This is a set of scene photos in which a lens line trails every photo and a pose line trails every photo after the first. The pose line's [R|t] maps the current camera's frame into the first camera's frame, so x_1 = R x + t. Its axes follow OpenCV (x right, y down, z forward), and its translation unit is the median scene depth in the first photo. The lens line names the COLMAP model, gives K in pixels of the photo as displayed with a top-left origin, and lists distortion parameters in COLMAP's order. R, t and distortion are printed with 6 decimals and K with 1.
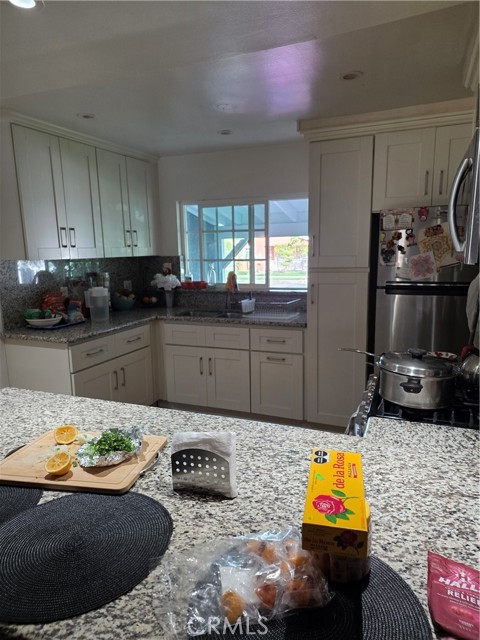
lens RADIAL K [[434.6, 0, 236.1], [0, 434.6, 321.7], [0, 0, 1]] dist [0.071053, -0.052063]
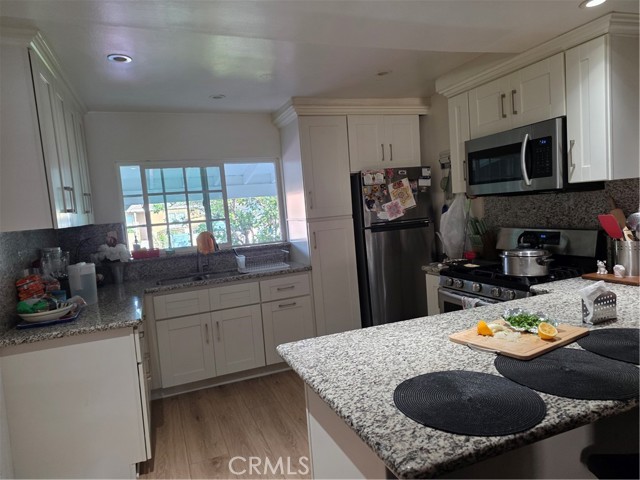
lens RADIAL K [[434.6, 0, 314.8], [0, 434.6, 241.3], [0, 0, 1]] dist [0.071053, -0.052063]
pose [[0.718221, -0.095406, 0.689244, -0.565411], [0.179661, 0.982394, -0.051231, -0.001462], [-0.672221, 0.160626, 0.722716, 0.142594]]
